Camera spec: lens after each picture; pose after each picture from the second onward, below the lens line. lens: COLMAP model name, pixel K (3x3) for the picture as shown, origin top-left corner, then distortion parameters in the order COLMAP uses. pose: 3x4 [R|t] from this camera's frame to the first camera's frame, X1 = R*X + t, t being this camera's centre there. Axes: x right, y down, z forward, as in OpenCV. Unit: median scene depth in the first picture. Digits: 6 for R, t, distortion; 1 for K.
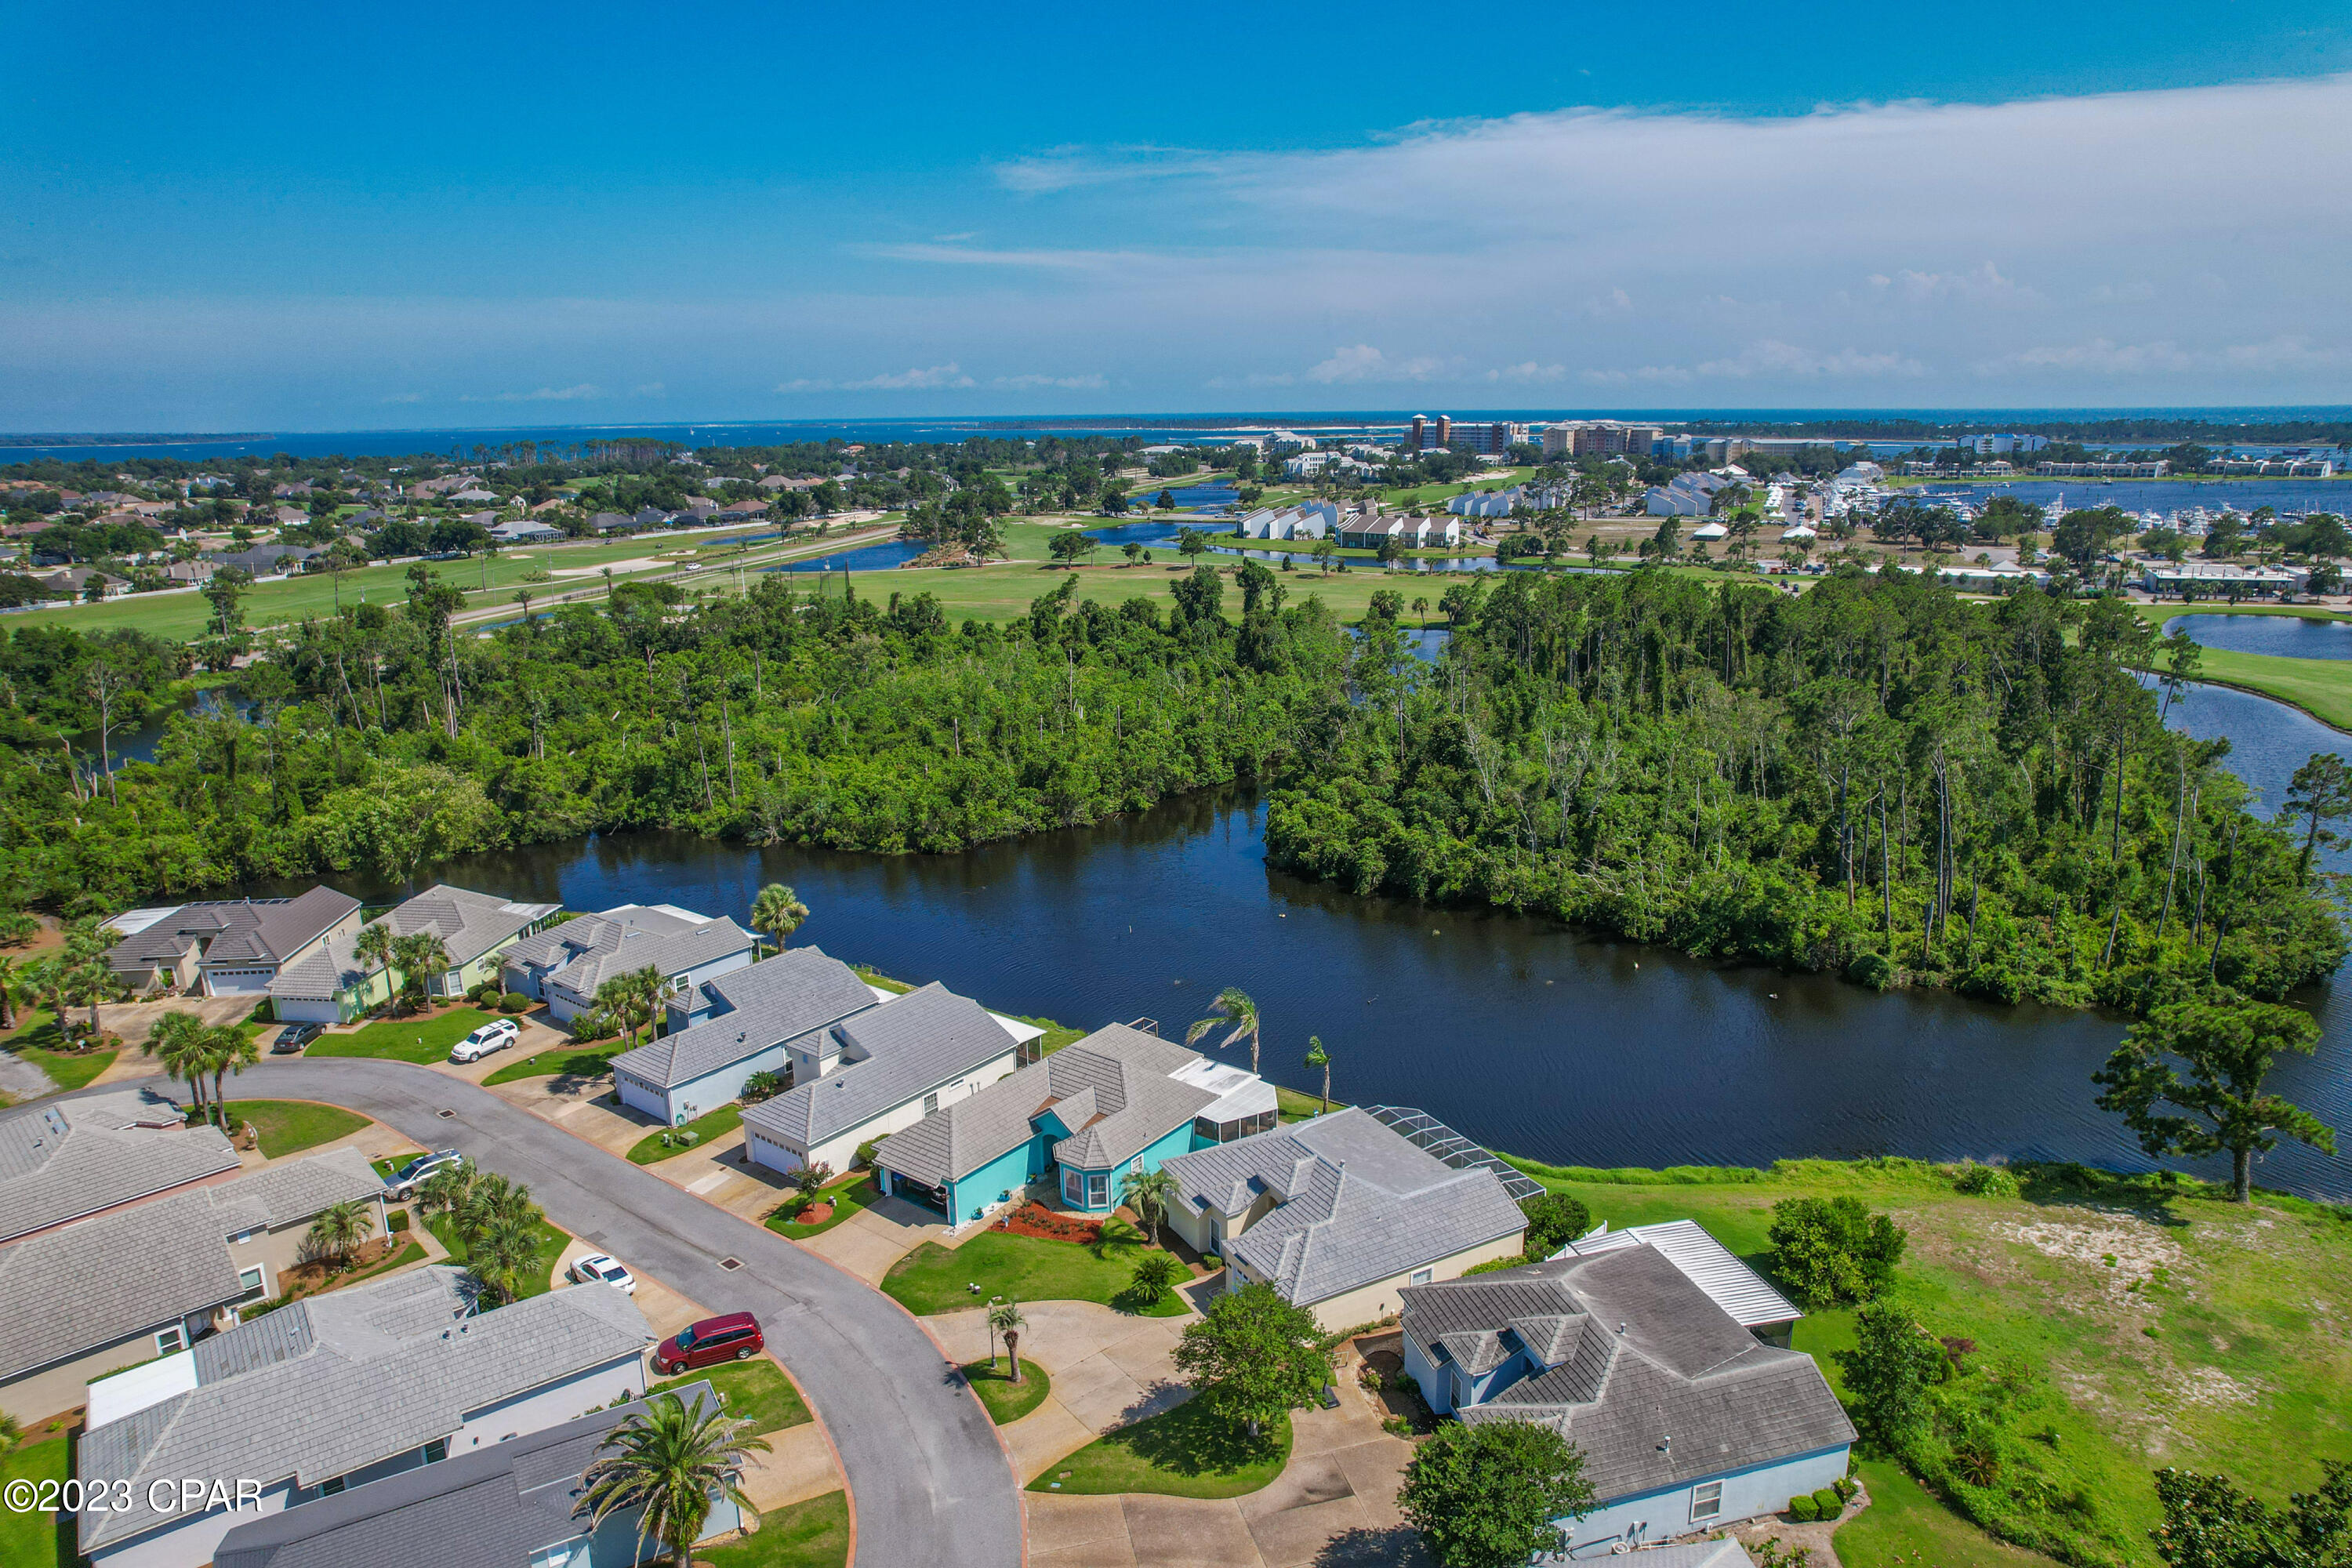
lens RADIAL K [[1497.6, 0, 1185.9], [0, 1497.6, 798.5], [0, 0, 1]] dist [-0.071680, 0.064091]
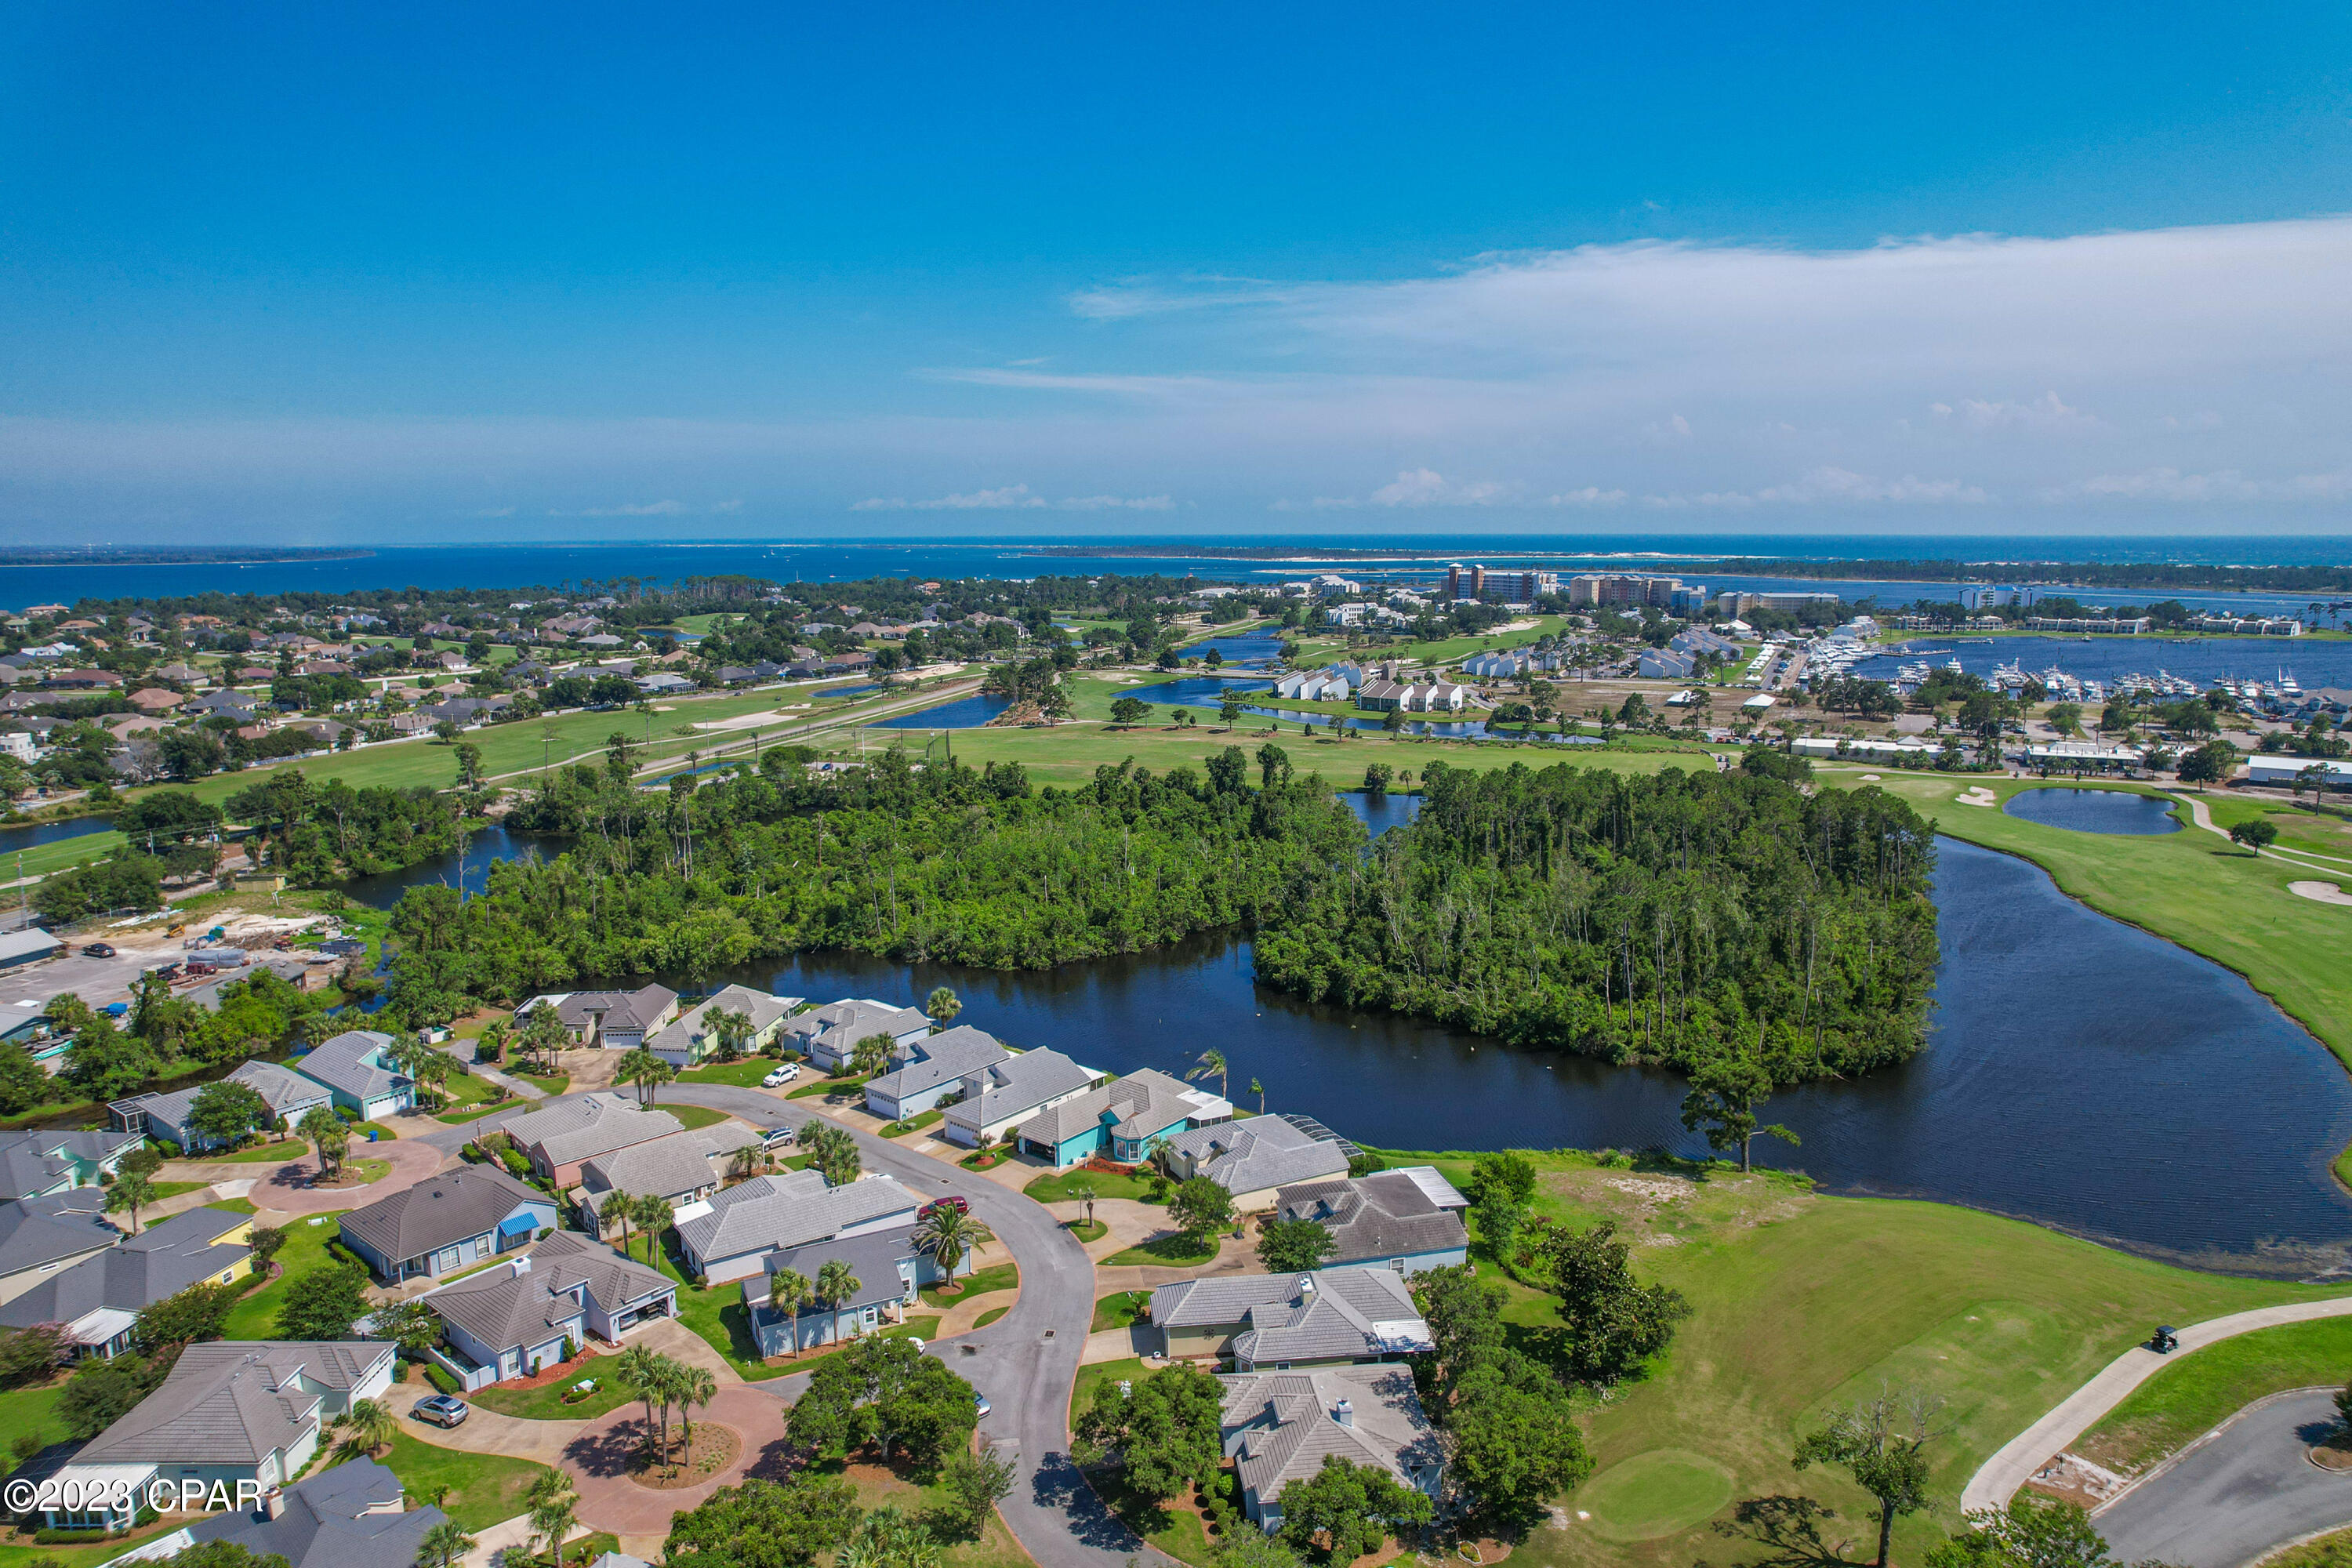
lens RADIAL K [[1497.6, 0, 1185.9], [0, 1497.6, 798.5], [0, 0, 1]] dist [-0.071680, 0.064091]
pose [[0.999198, 0.014334, -0.037382, 0.038205], [-0.017165, 0.996919, -0.076540, -0.022239], [0.036170, 0.077120, 0.996366, -0.492398]]
